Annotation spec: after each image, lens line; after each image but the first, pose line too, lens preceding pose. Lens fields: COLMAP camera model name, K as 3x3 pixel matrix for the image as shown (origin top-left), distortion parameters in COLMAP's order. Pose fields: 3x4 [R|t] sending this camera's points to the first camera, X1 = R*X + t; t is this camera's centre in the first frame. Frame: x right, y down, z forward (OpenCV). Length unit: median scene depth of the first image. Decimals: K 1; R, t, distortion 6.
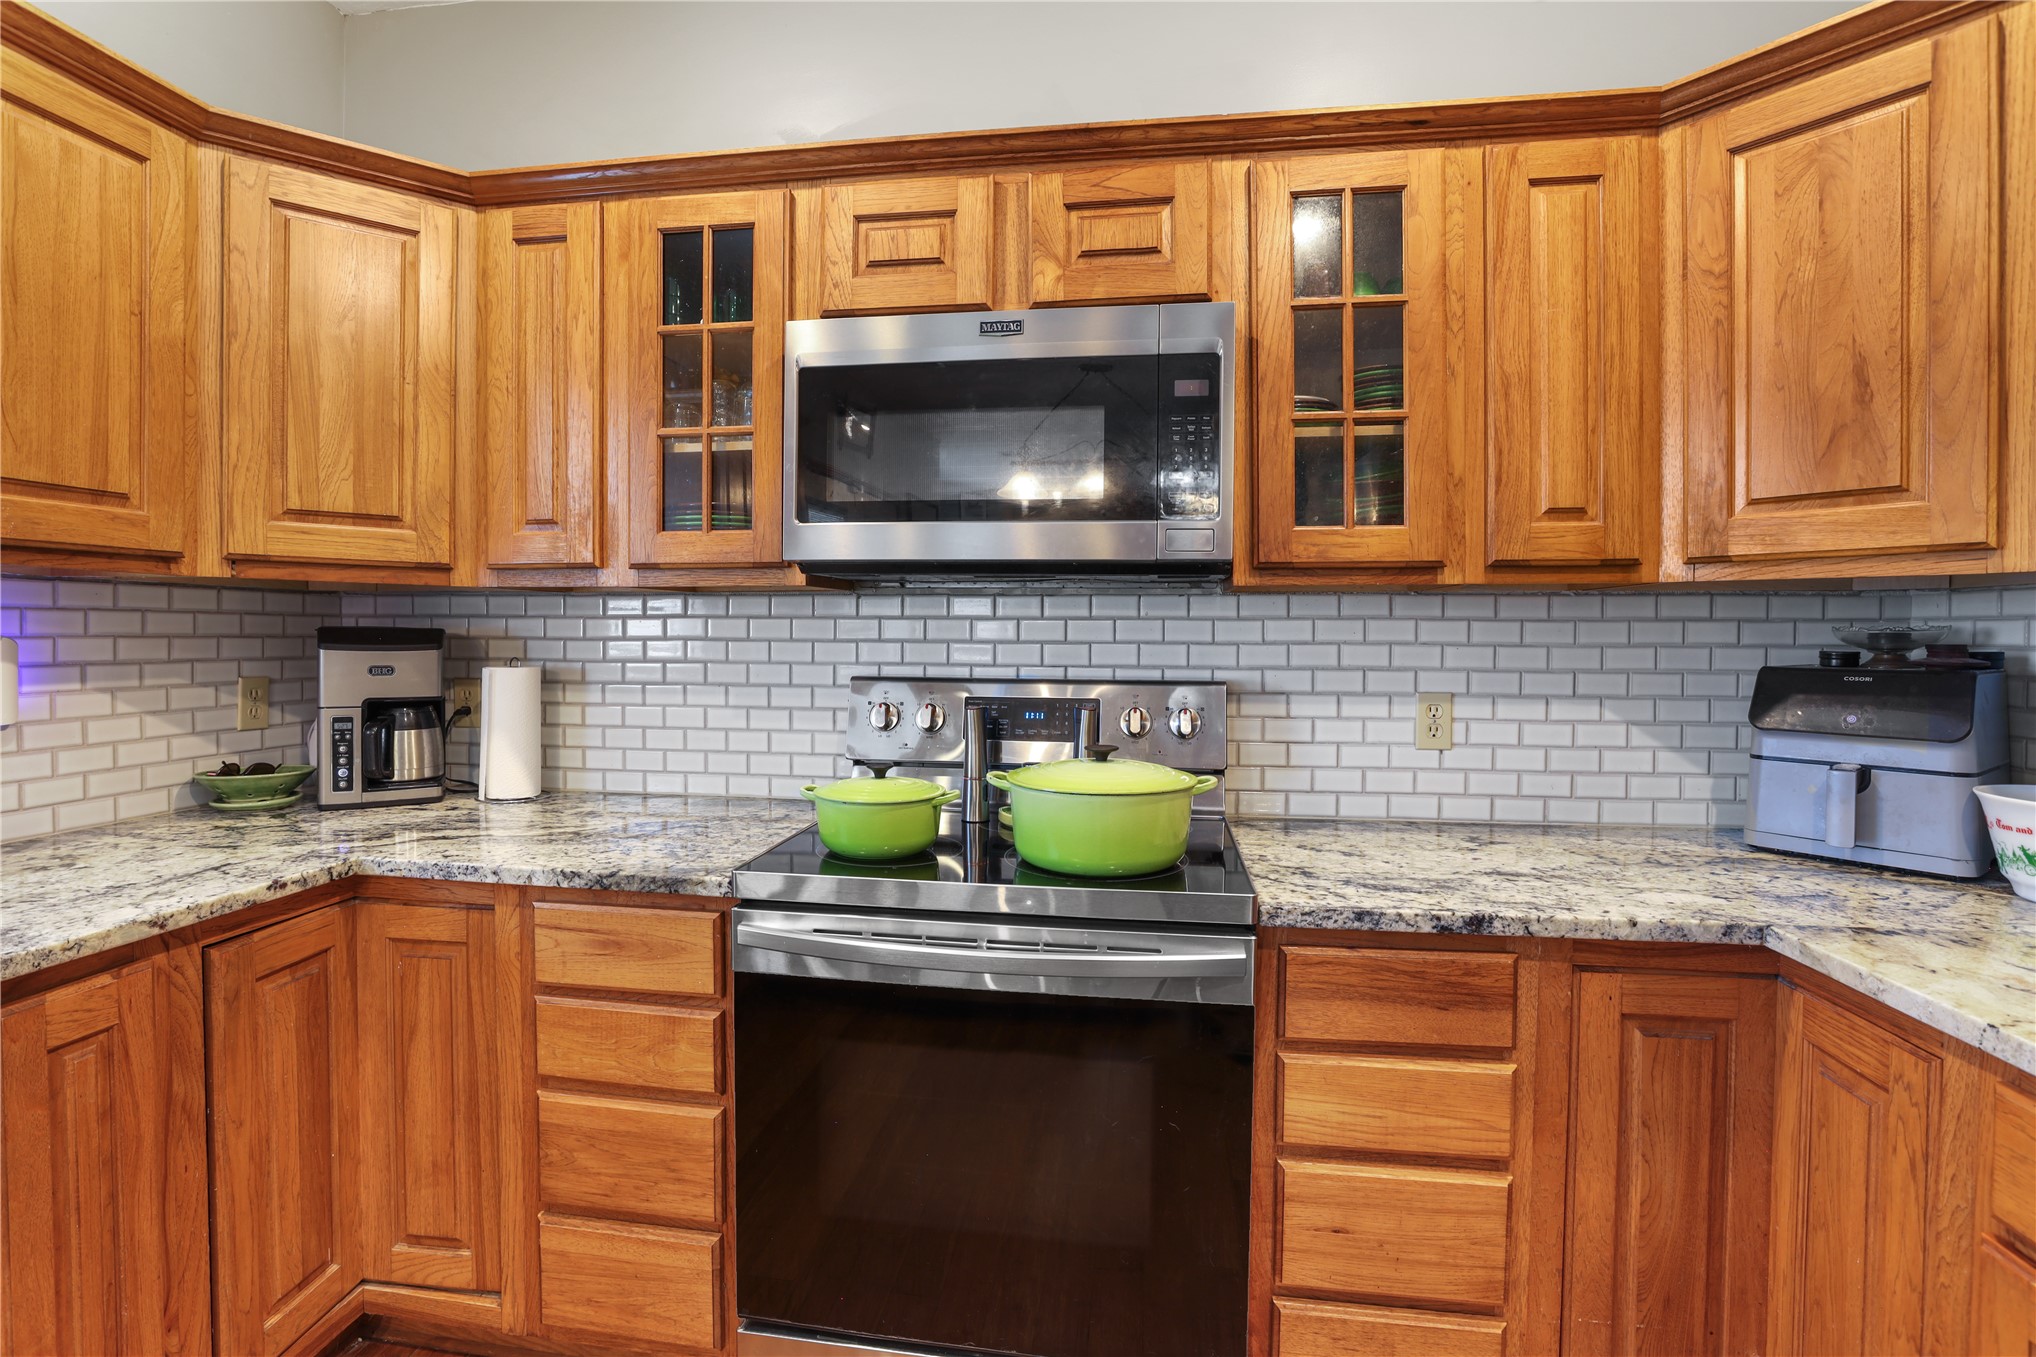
lens RADIAL K [[929.7, 0, 1002.9], [0, 929.7, 656.5], [0, 0, 1]] dist [-0.044790, 0.012903]
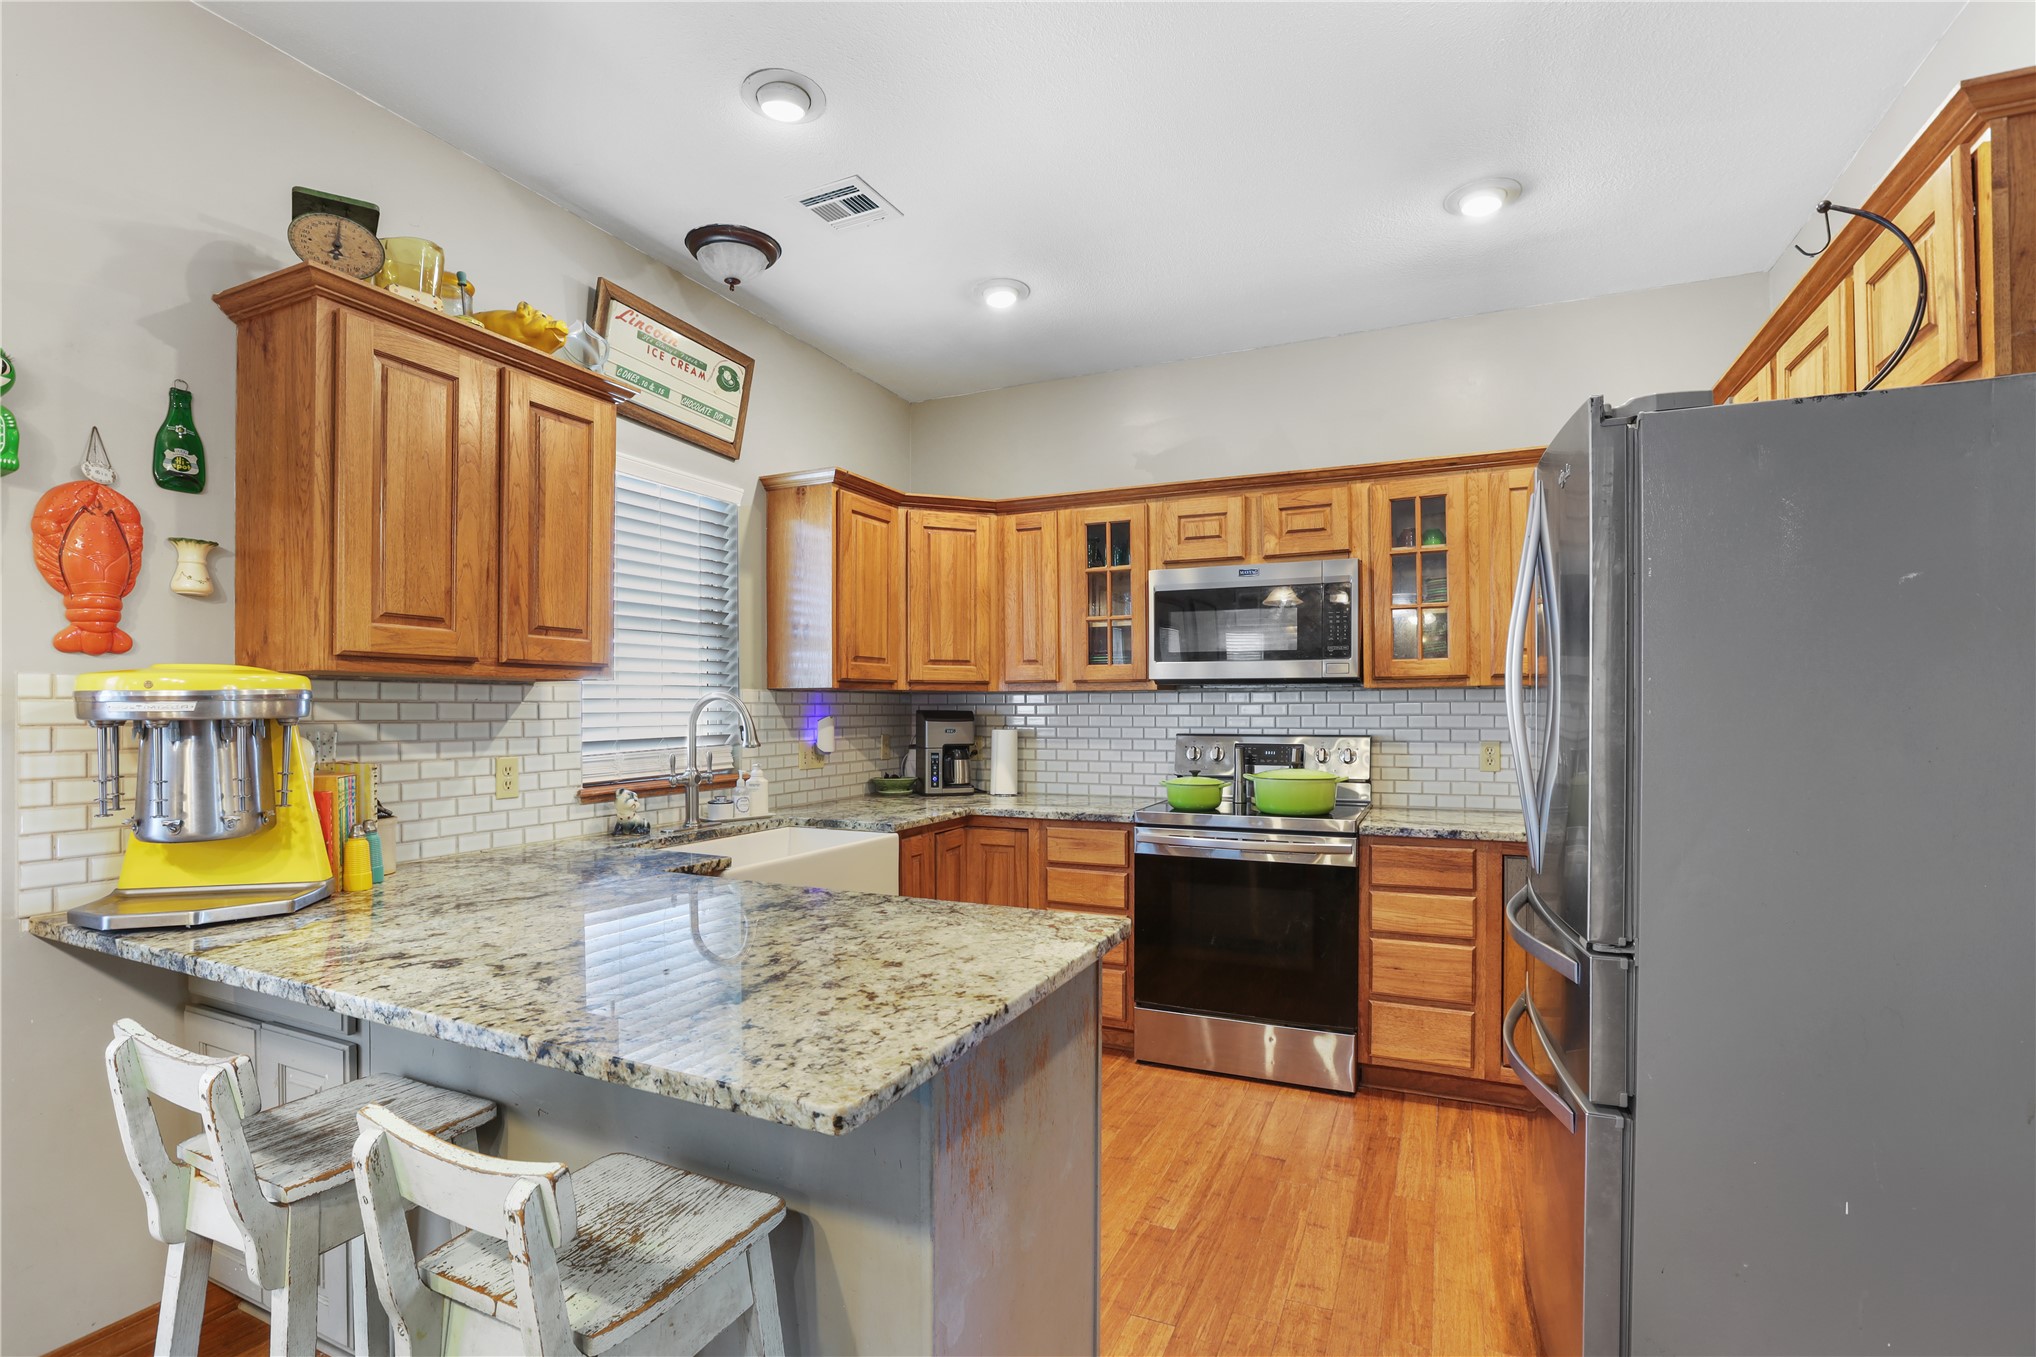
lens RADIAL K [[934.8, 0, 1006.1], [0, 934.8, 706.3], [0, 0, 1]] dist [-0.045129, 0.012958]
pose [[0.956407, -0.009441, -0.291886, 0.084724], [0.001811, 0.999650, -0.026399, 0.018265], [0.292033, 0.024719, 0.956089, -1.193446]]
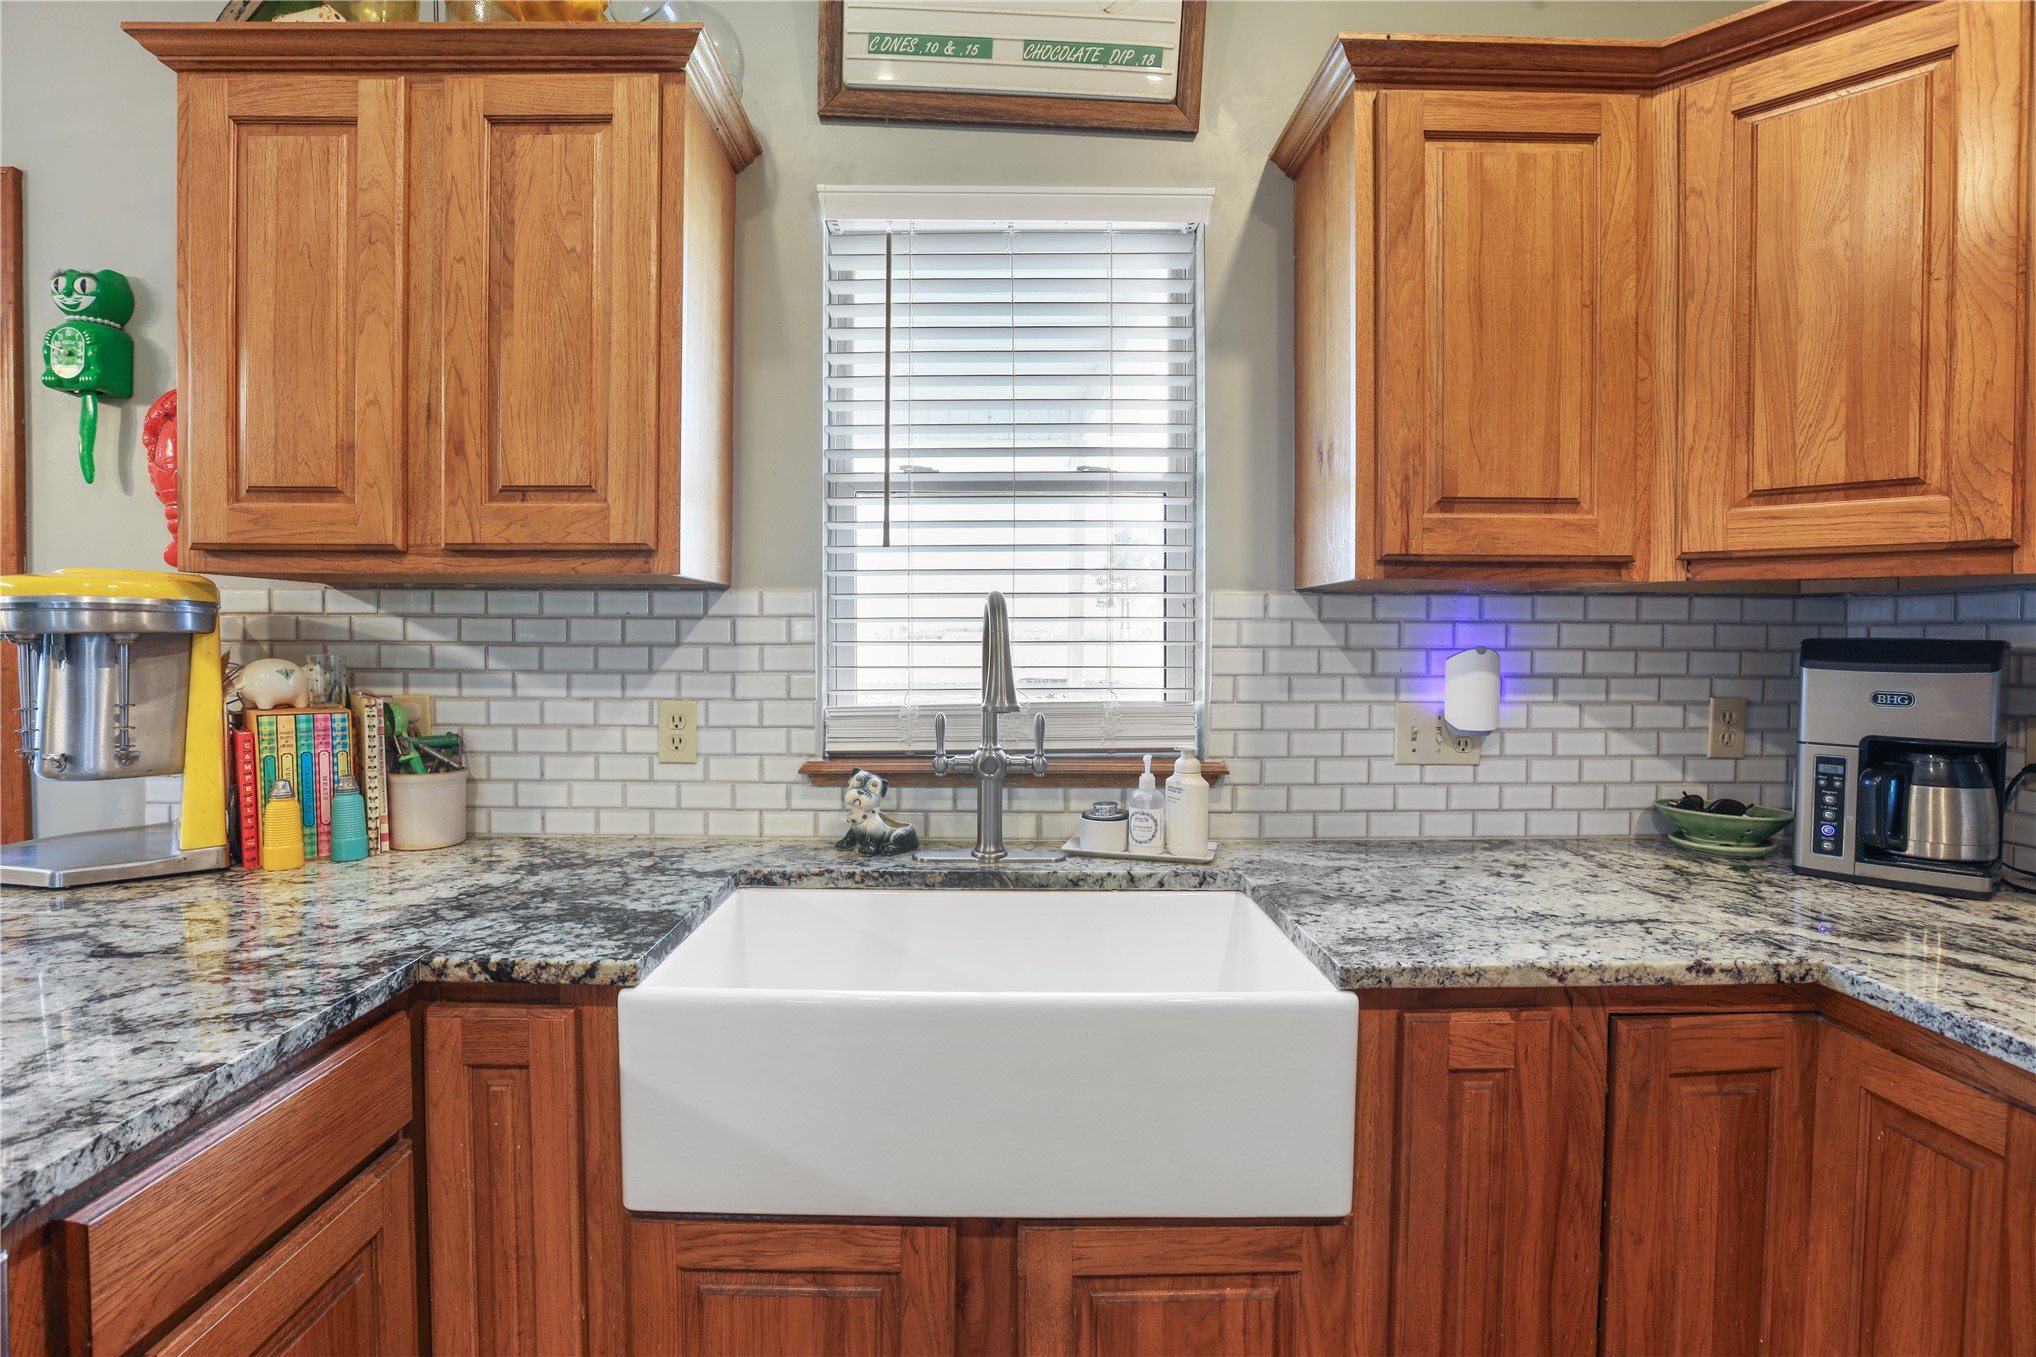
lens RADIAL K [[929.7, 0, 1002.9], [0, 929.7, 656.5], [0, 0, 1]] dist [-0.044790, 0.012903]
pose [[0.155174, 0.012793, -0.987804, -0.102828], [-0.026842, 0.999602, 0.008729, -0.006191], [0.987522, 0.025160, 0.155455, 0.228060]]
